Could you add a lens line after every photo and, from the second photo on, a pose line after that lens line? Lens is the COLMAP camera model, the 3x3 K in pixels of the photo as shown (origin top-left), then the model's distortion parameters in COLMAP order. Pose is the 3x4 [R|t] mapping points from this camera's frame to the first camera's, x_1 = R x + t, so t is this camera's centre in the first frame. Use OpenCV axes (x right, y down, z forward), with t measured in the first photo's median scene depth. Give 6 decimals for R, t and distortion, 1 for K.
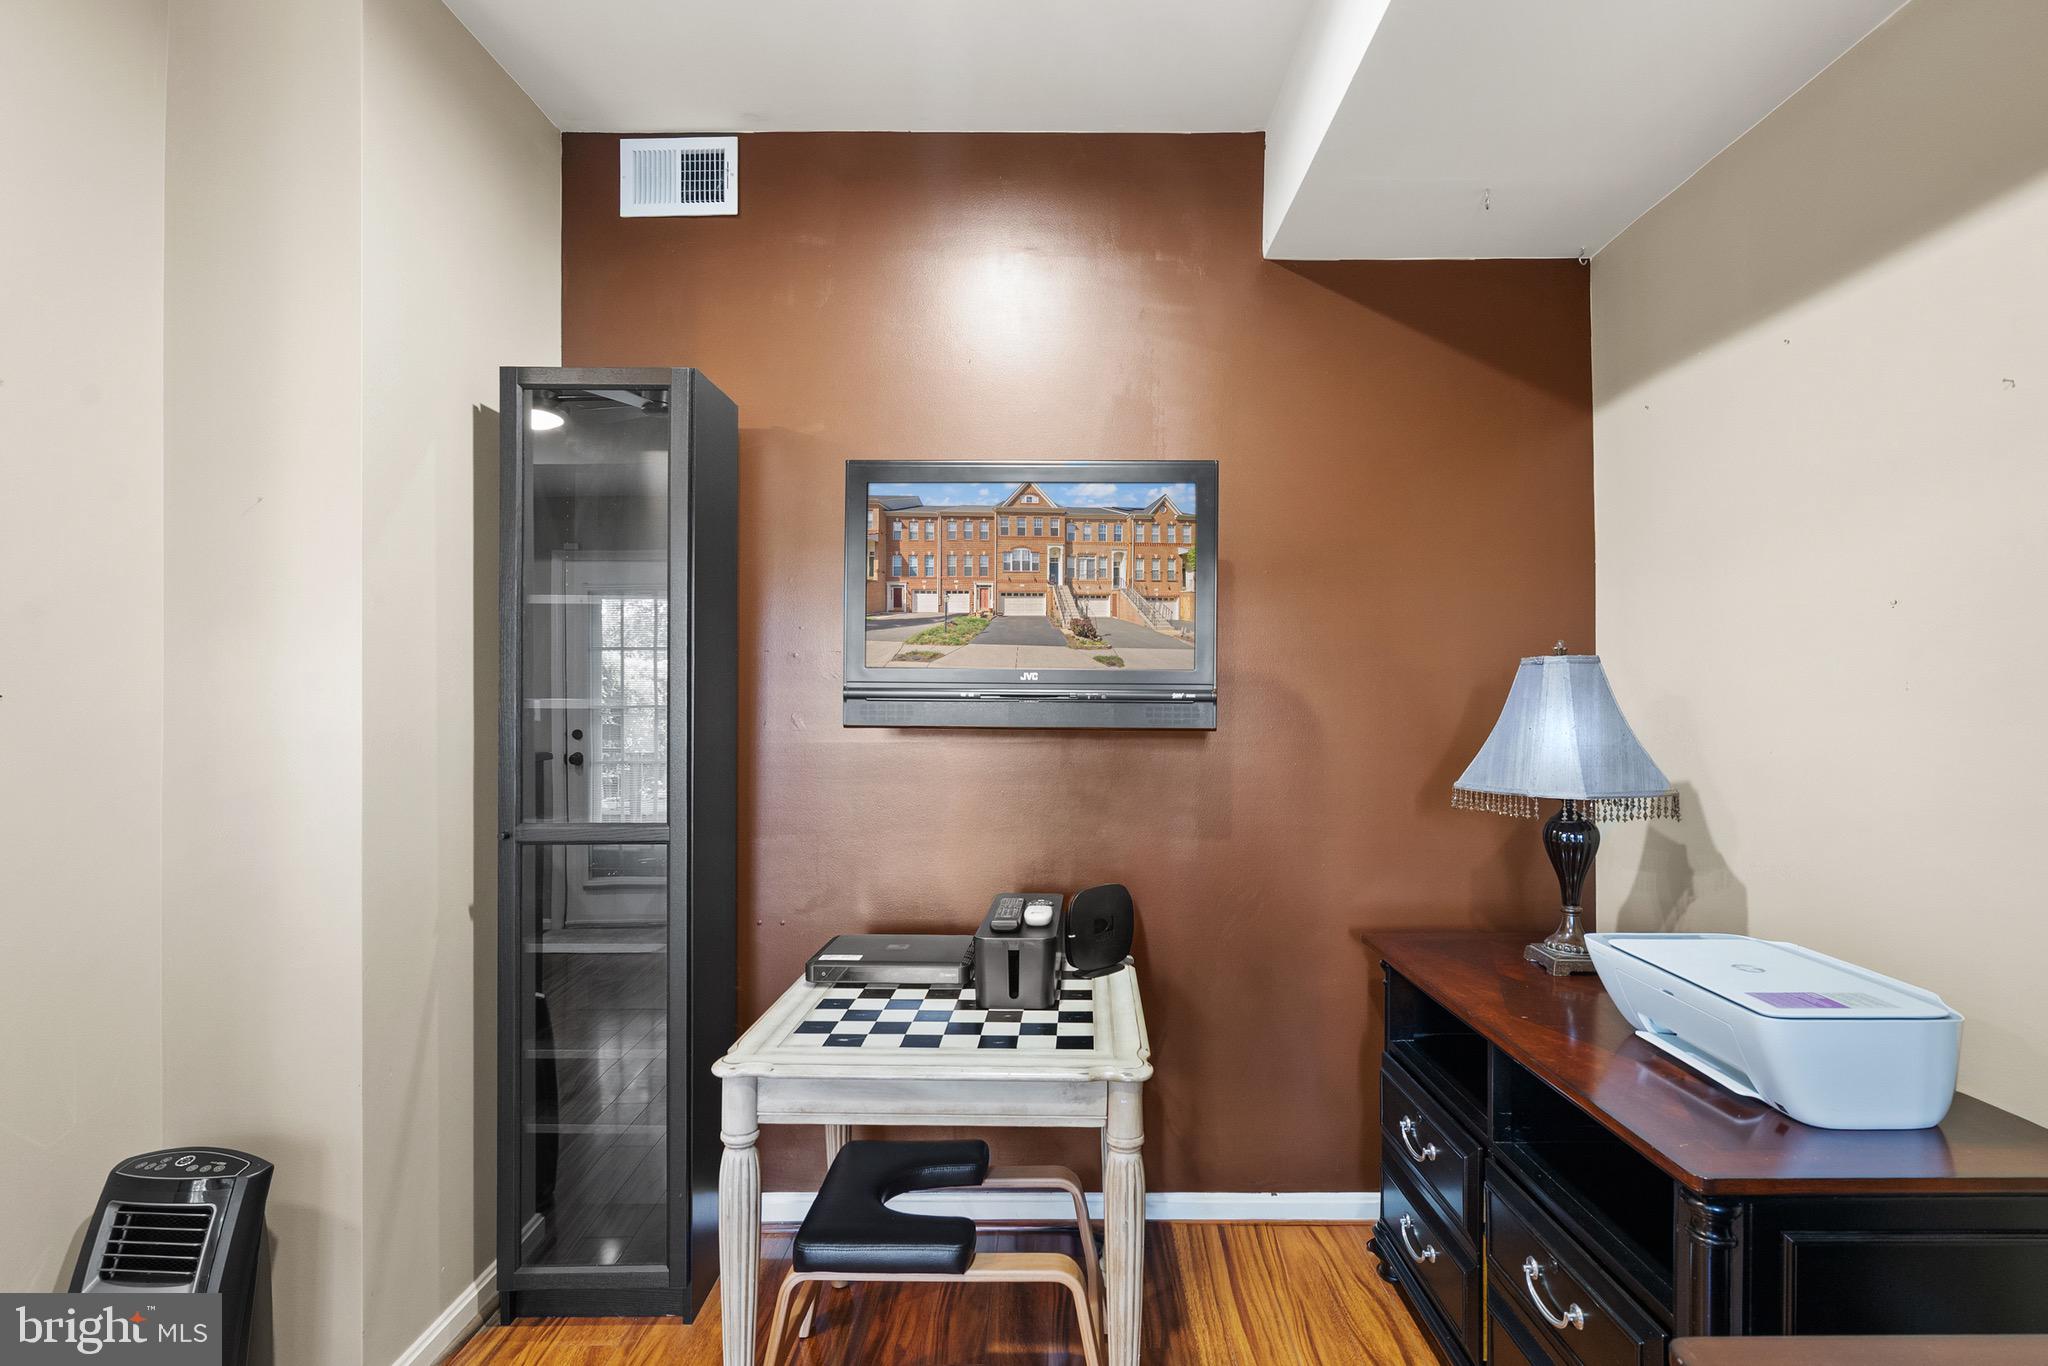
lens RADIAL K [[990.4, 0, 1025.6], [0, 990.4, 685.2], [0, 0, 1]] dist [-0.002438, 0.002972]
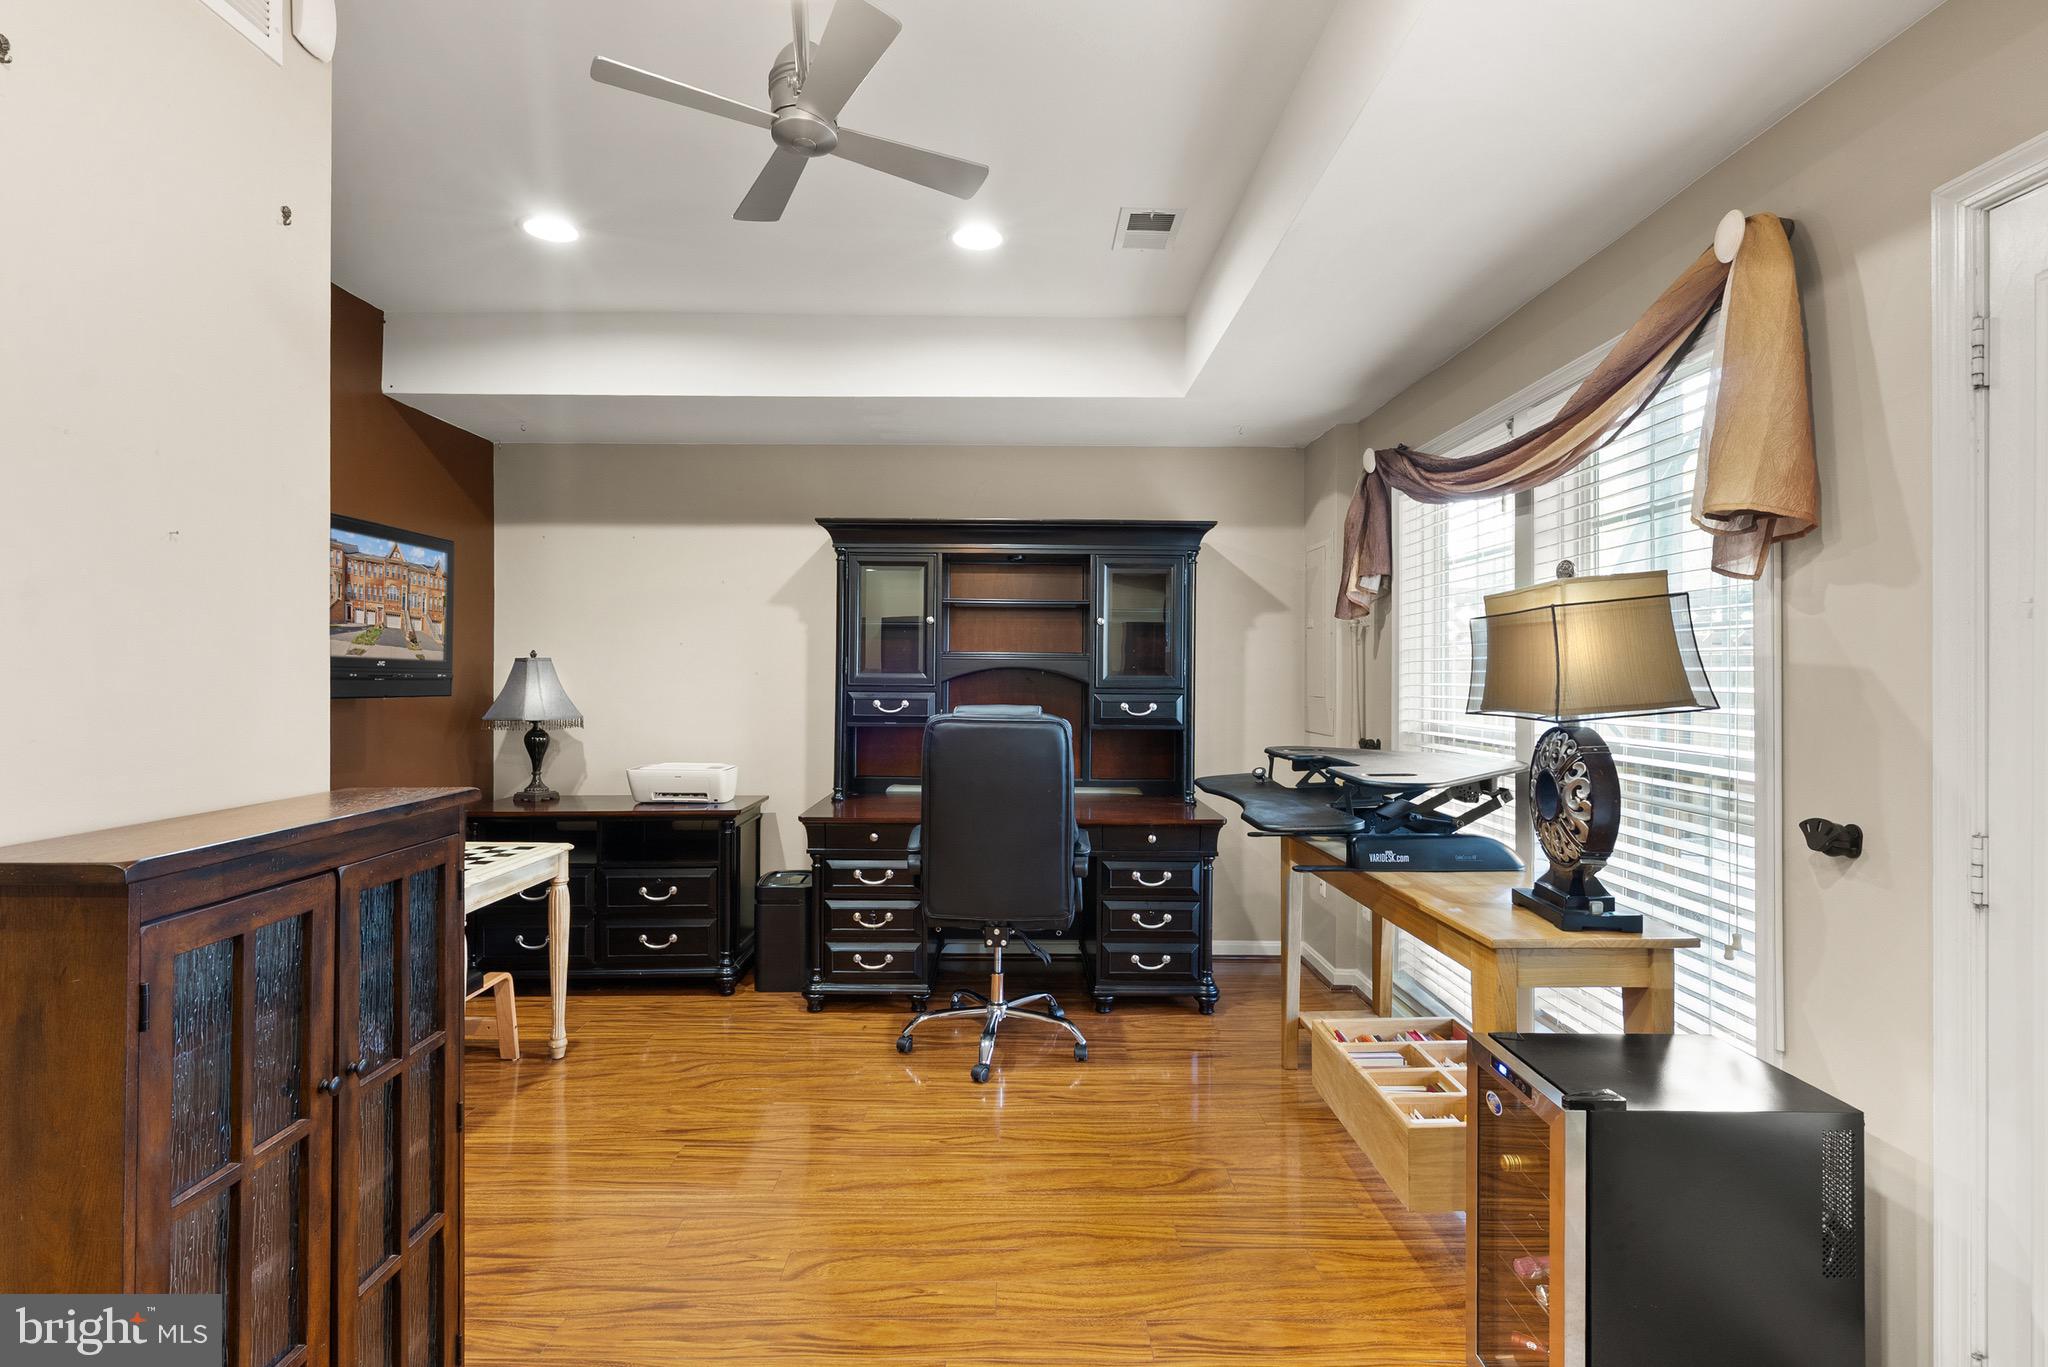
lens RADIAL K [[990.4, 0, 1018.8], [0, 990.4, 669.7], [0, 0, 1]] dist [-0.002438, 0.002972]
pose [[0.001715, 0.002921, 0.999994, -1.585405], [-0.011714, 0.999927, -0.002900, -0.009521], [-0.999930, -0.011708, 0.001749, -0.009929]]
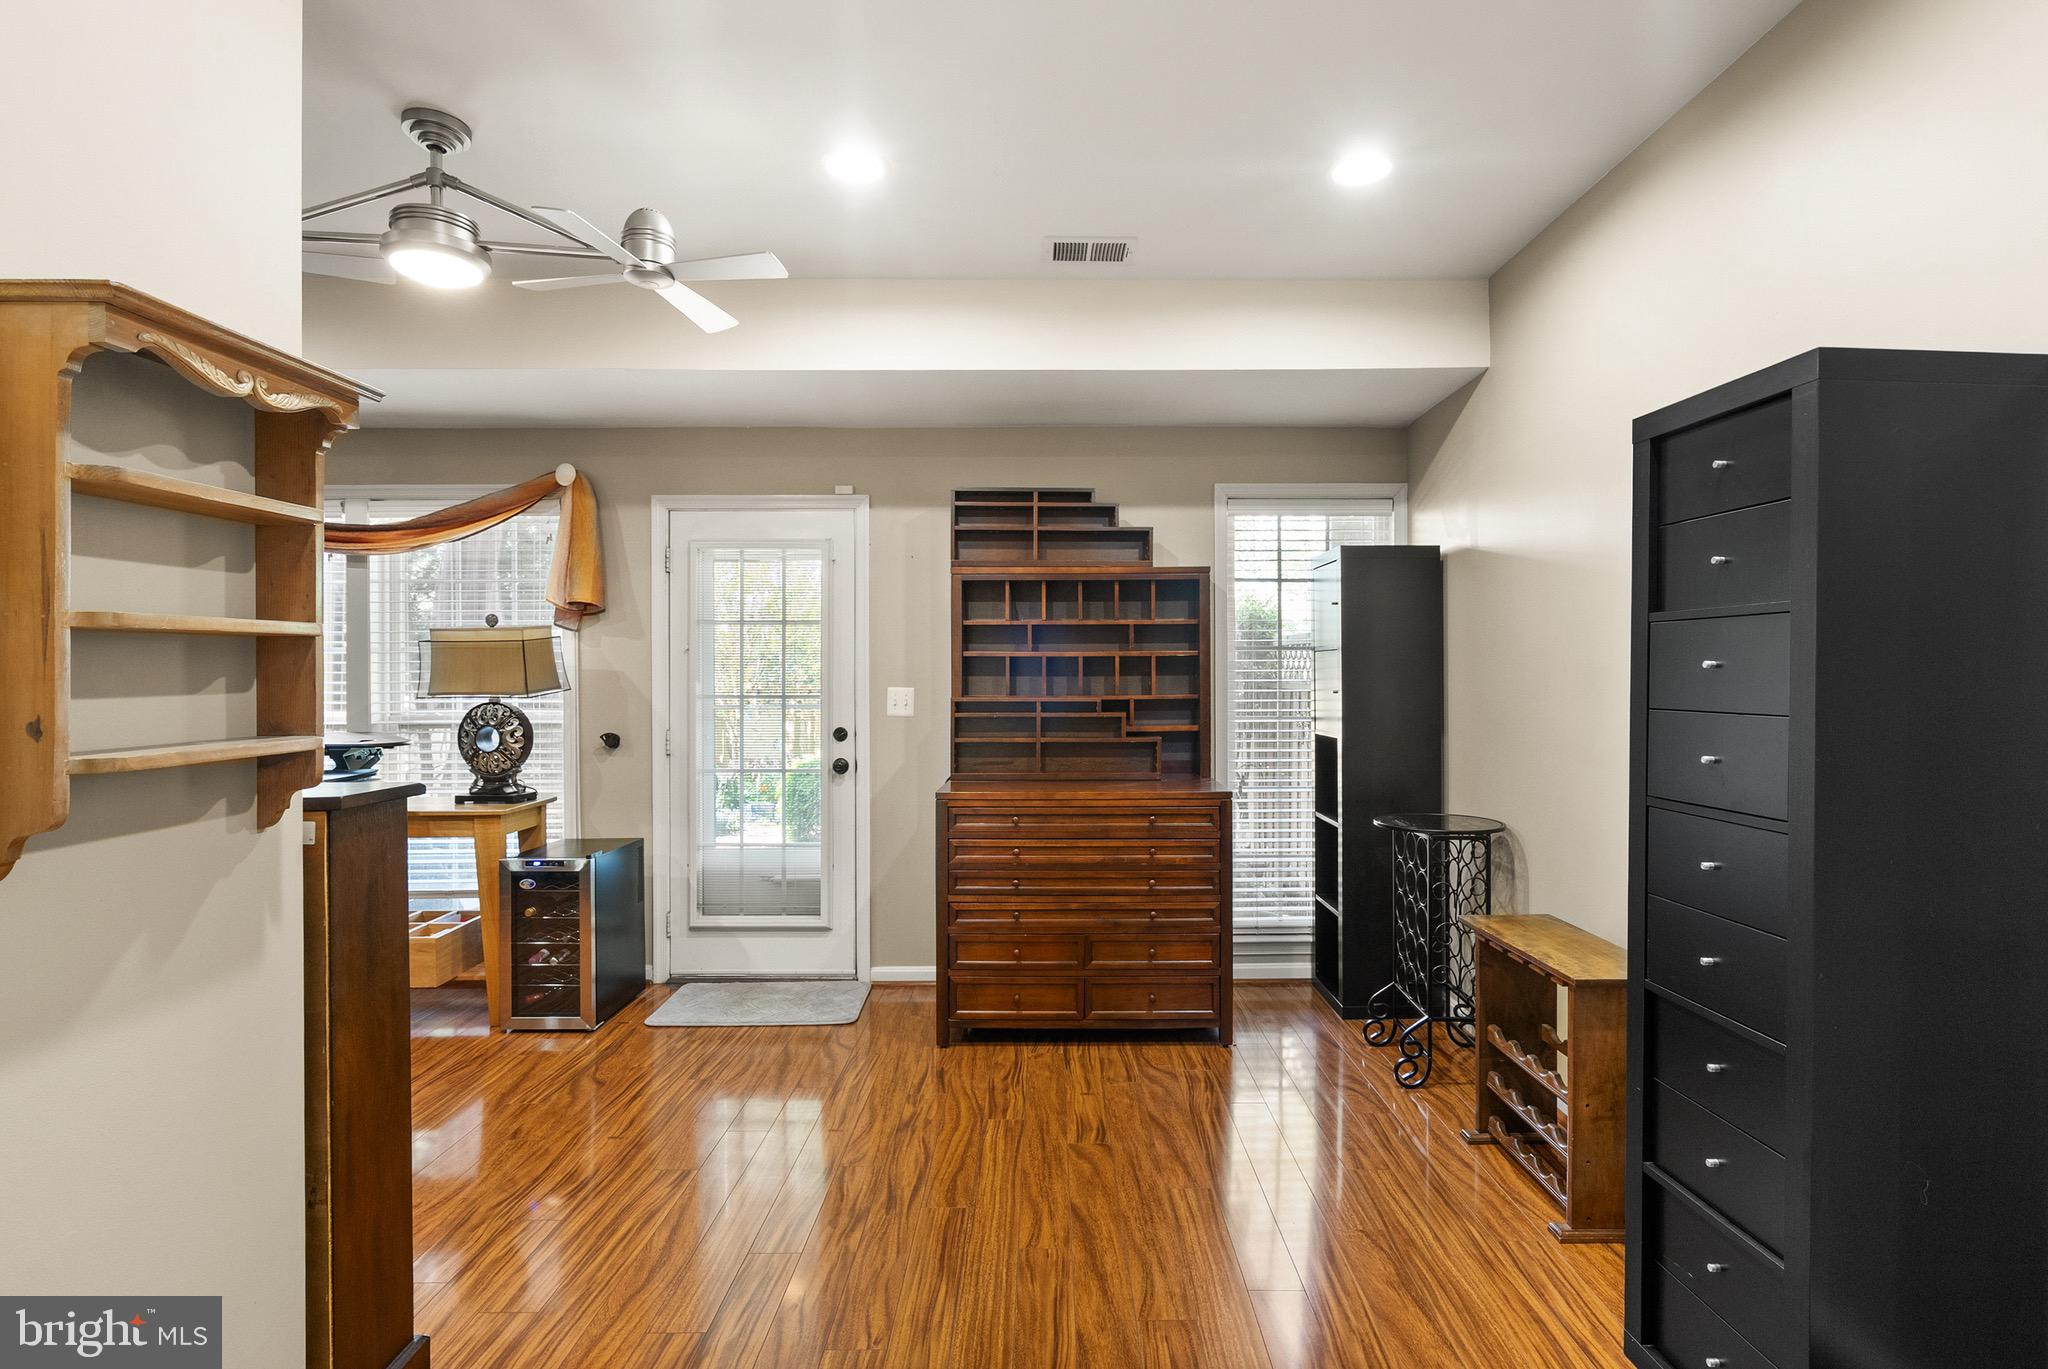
lens RADIAL K [[990.4, 0, 1031.8], [0, 990.4, 677.8], [0, 0, 1]] dist [-0.002438, 0.002972]
pose [[-0.999891, -0.002338, 0.014575, -1.649049], [-0.002425, 0.999979, -0.005972, 0.002496], [-0.014561, -0.006007, -0.999876, 1.440596]]
